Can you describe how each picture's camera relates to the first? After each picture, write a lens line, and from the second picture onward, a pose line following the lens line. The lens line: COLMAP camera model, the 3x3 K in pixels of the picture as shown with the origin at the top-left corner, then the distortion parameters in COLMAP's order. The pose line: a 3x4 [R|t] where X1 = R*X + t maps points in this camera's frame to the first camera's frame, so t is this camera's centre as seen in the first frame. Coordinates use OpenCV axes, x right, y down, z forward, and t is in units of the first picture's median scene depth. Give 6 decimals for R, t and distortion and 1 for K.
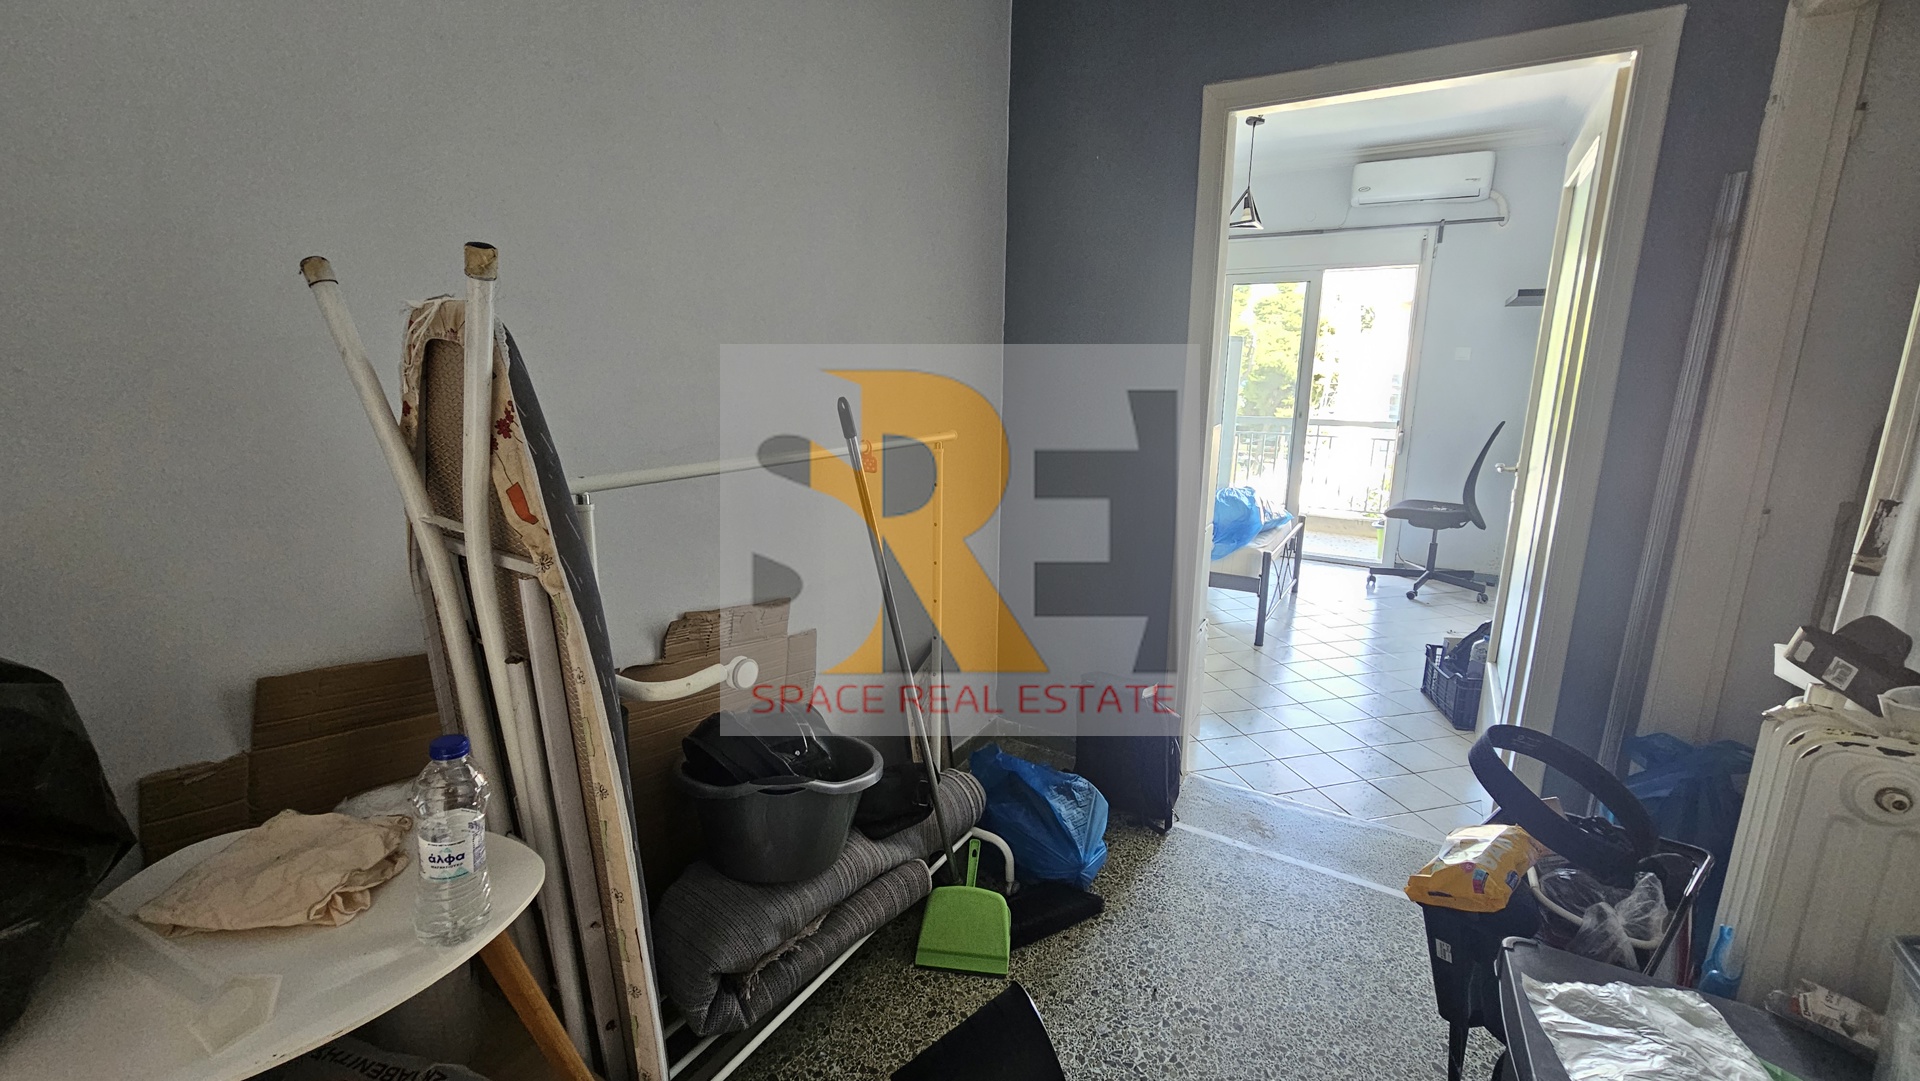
lens RADIAL K [[797.1, 0, 955.7], [0, 797.1, 535.6], [0, 0, 1]] dist [-0.003908, 0.001572]
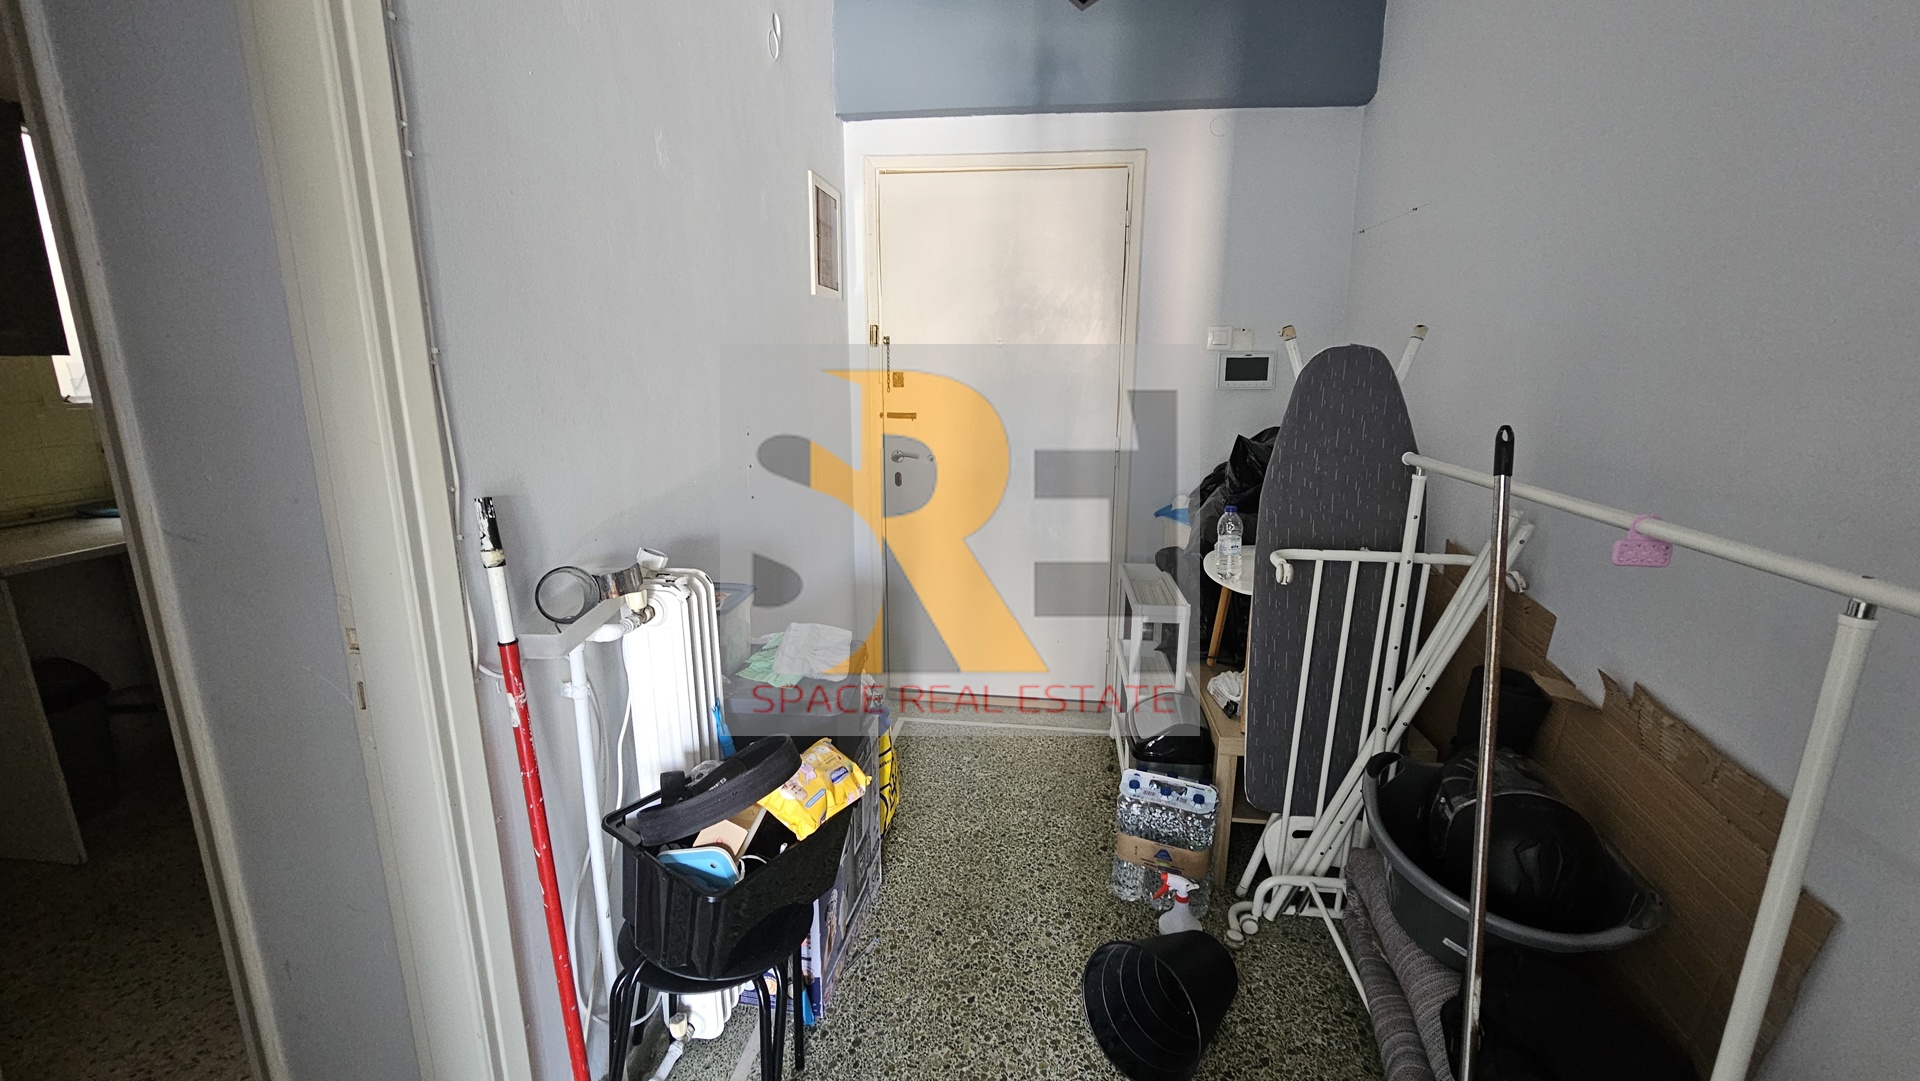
lens RADIAL K [[797.1, 0, 963.5], [0, 797.1, 540.3], [0, 0, 1]] dist [-0.003908, 0.001572]
pose [[-0.908004, 0.083252, -0.410607, 0.604749], [-0.097968, 0.910696, 0.401291, -0.290218], [0.407346, 0.404600, -0.818760, 1.285567]]
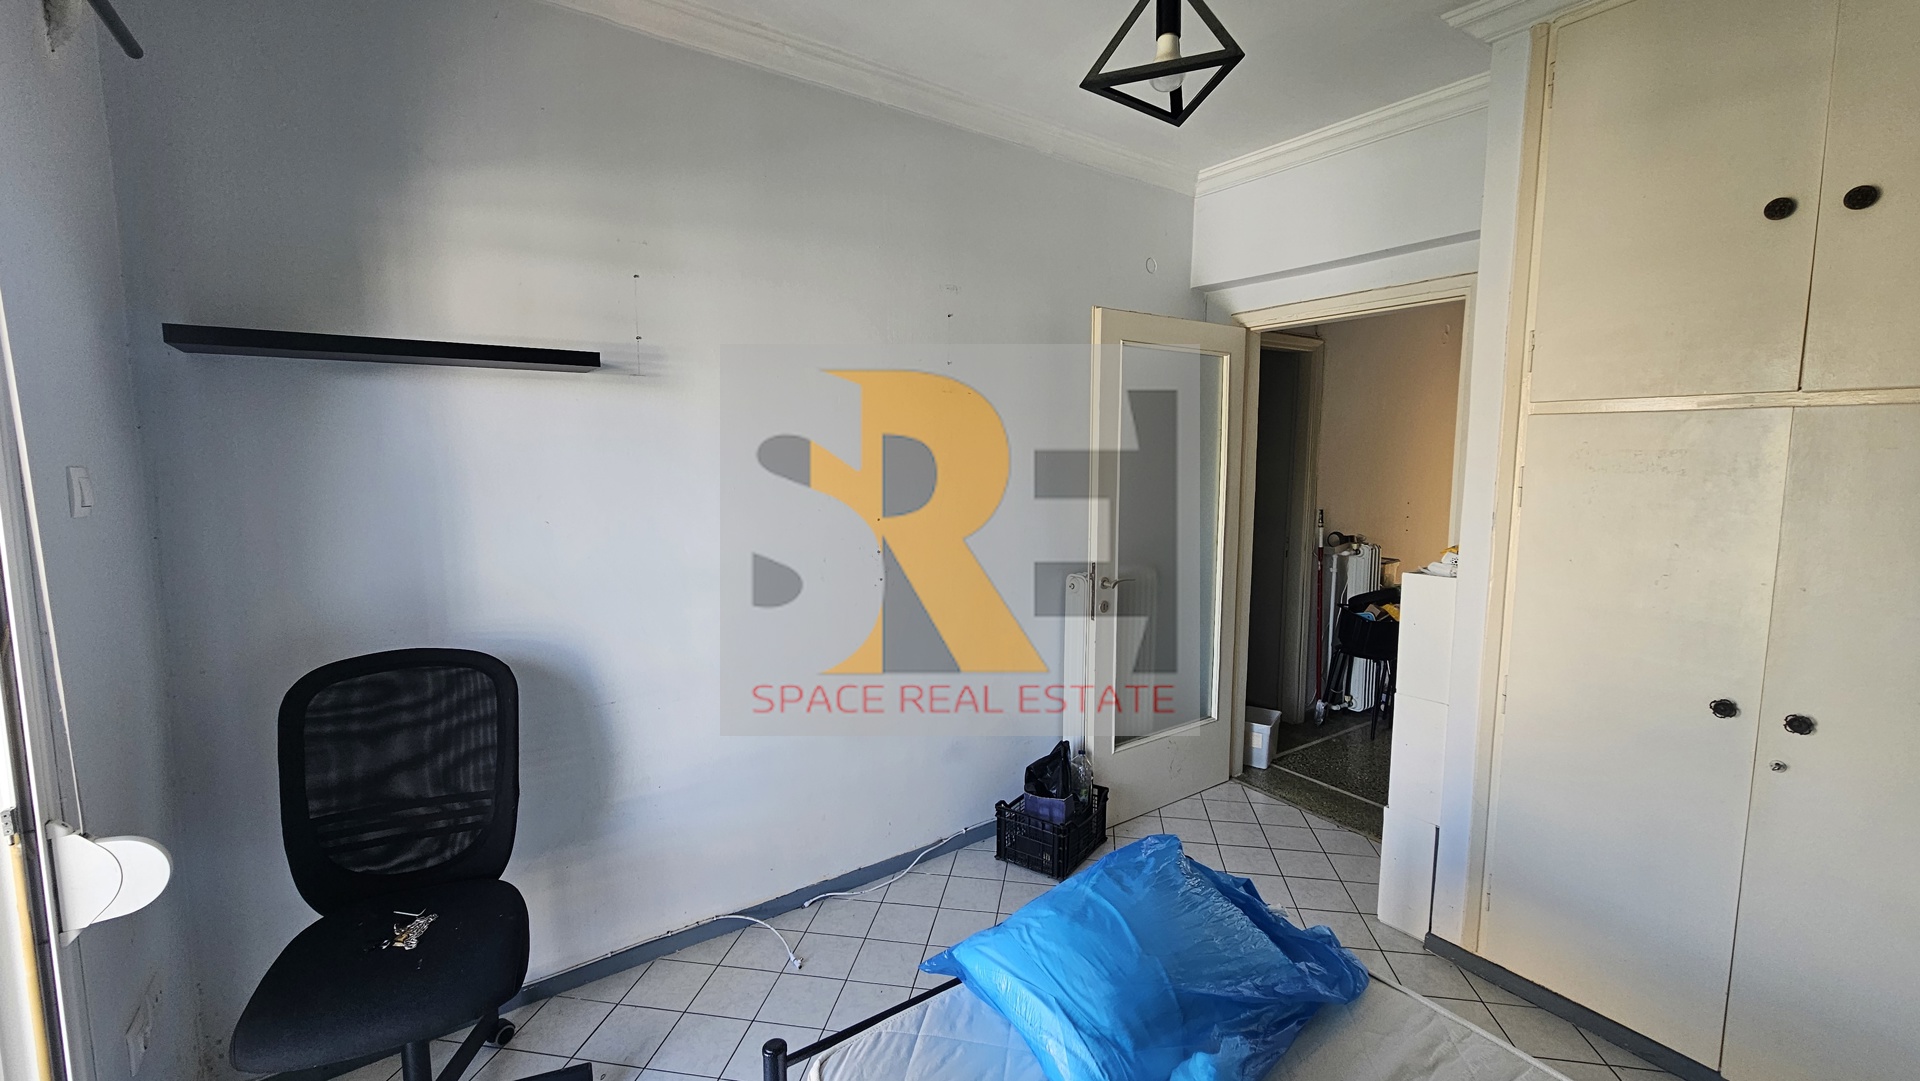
lens RADIAL K [[797.1, 0, 955.5], [0, 797.1, 539.9], [0, 0, 1]] dist [-0.003908, 0.001572]
pose [[-0.916294, -0.049920, 0.397383, 0.744485], [0.074546, 0.953606, 0.291683, -0.777134], [-0.393508, 0.296891, -0.870062, 3.333911]]
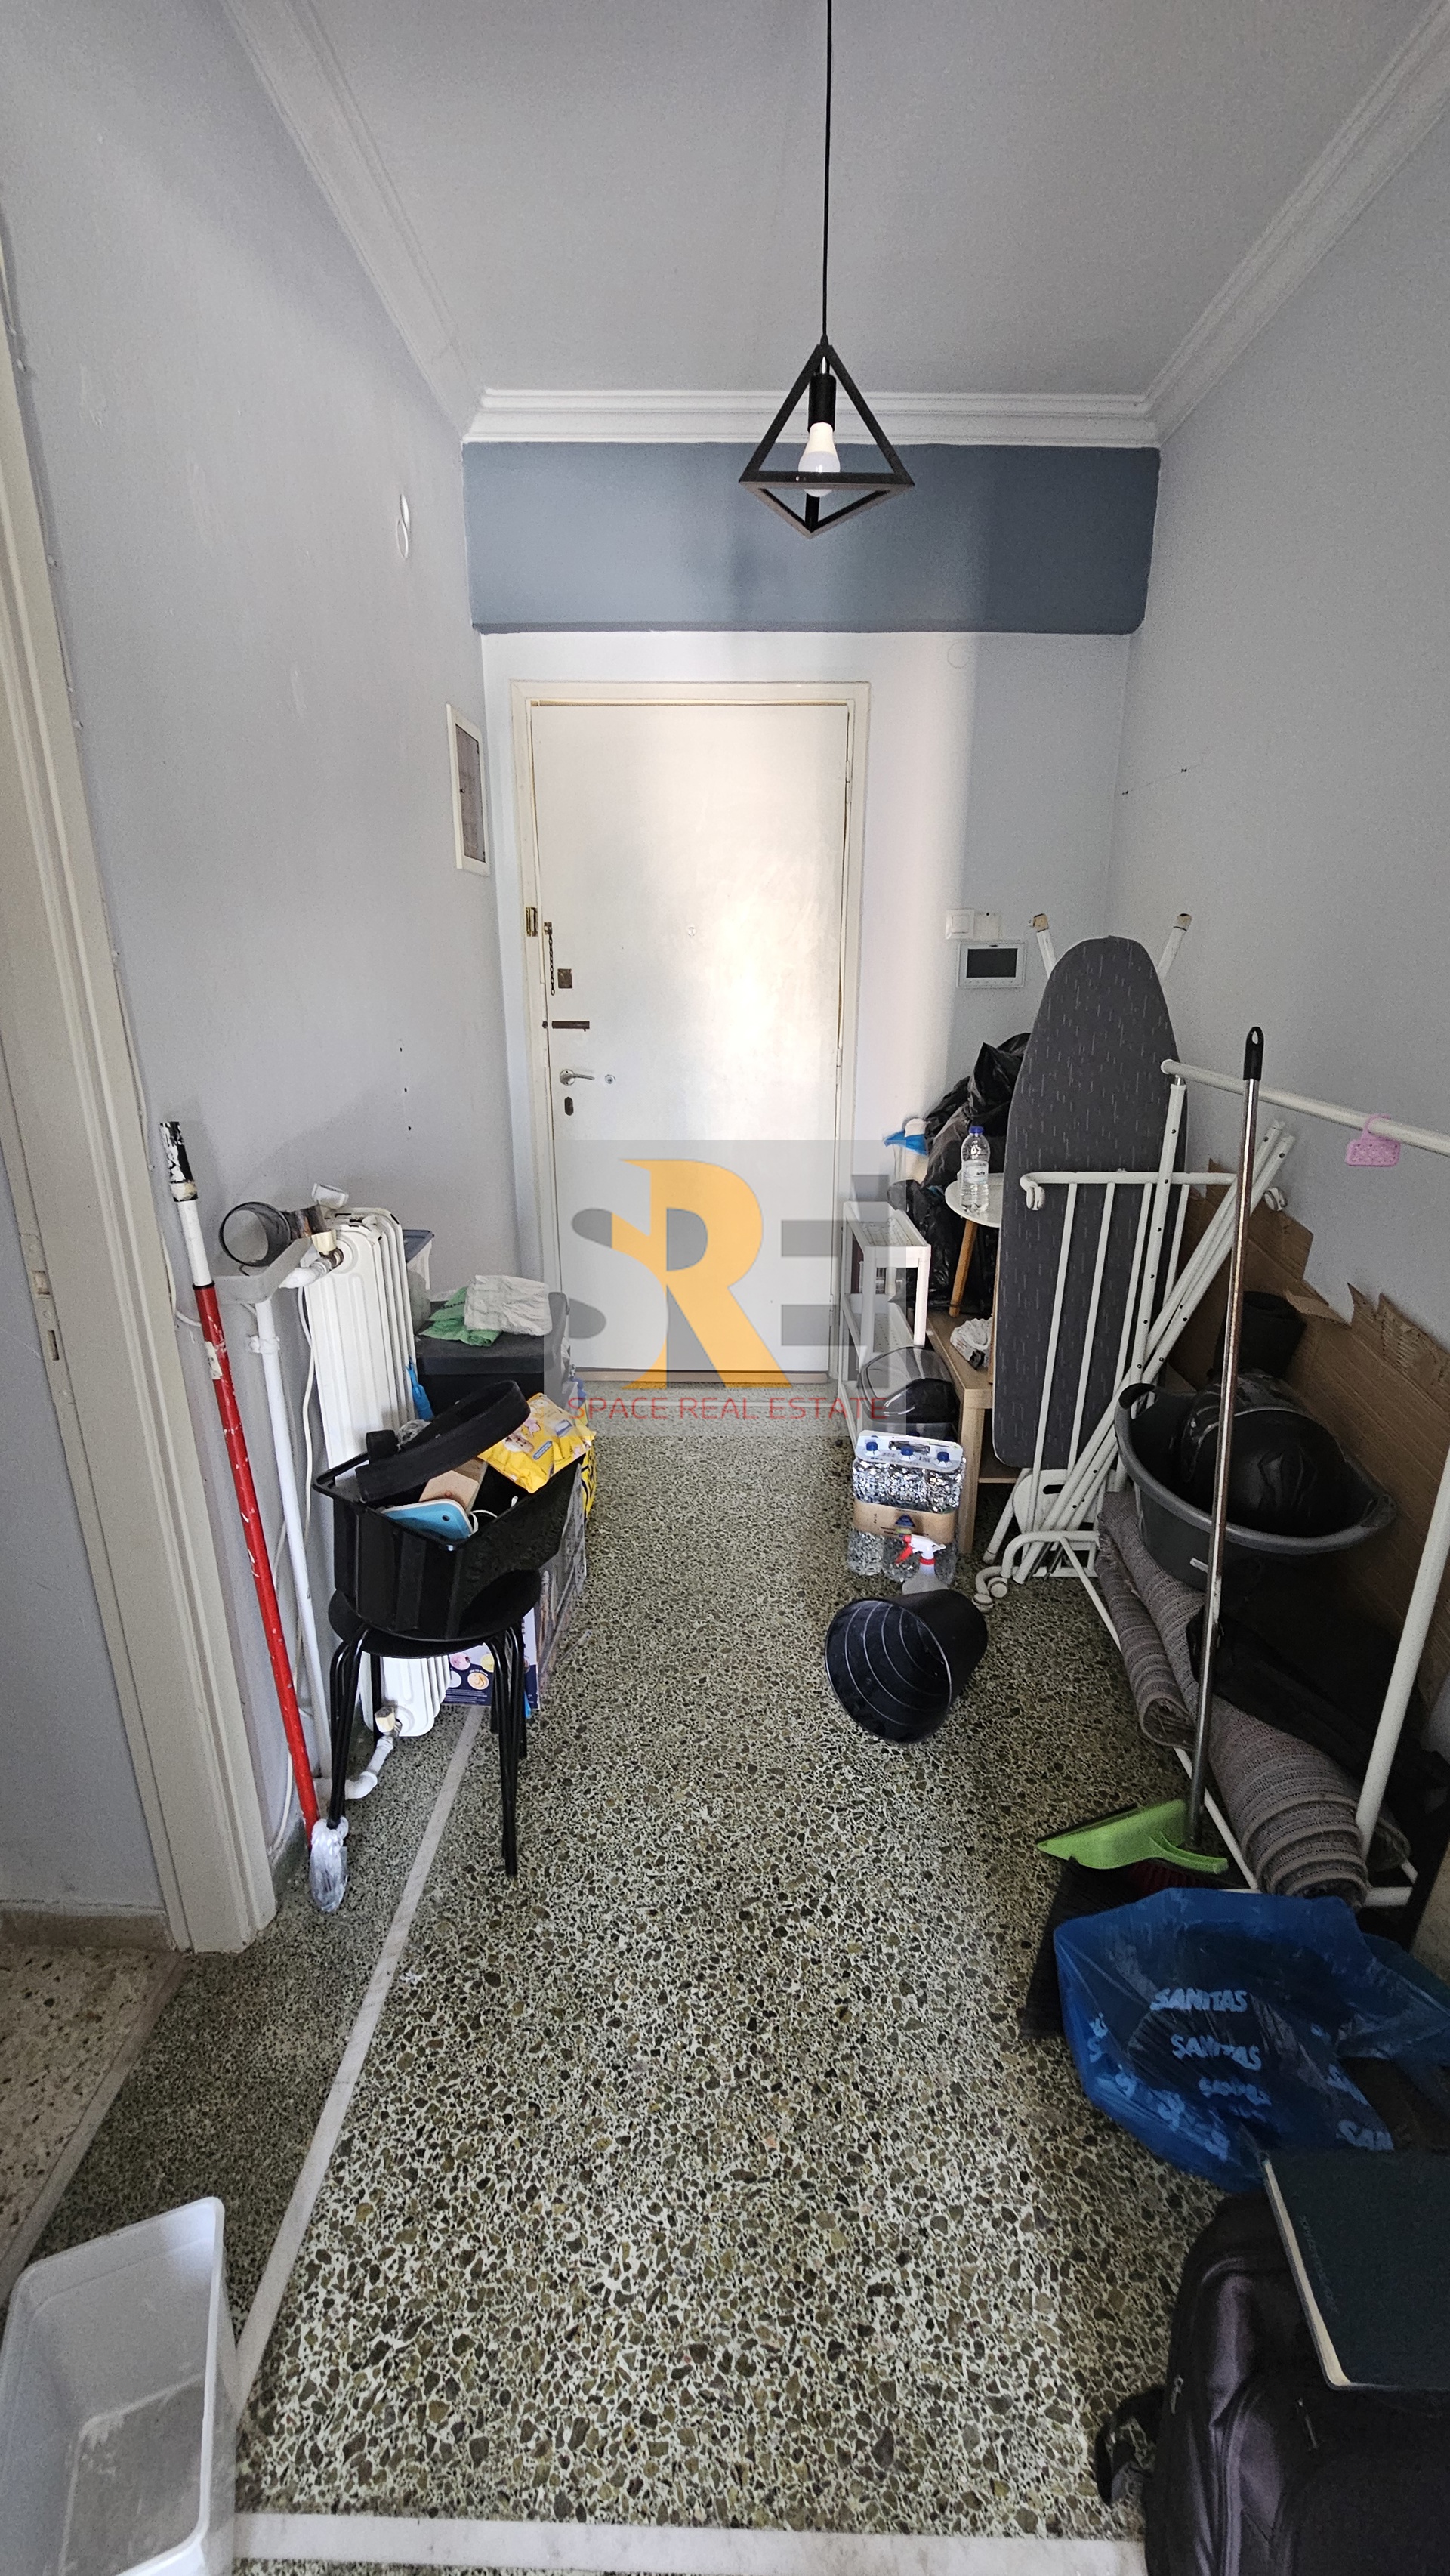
lens RADIAL K [[1069.3, 0, 733.6], [0, 1069.3, 1302.1], [0, 0, 1]] dist [-0.003908, 0.001572]
pose [[-0.855514, 0.157464, -0.493255, 0.740402], [-0.115469, 0.870624, 0.478206, -0.327429], [0.504740, 0.466068, -0.726649, 1.410378]]
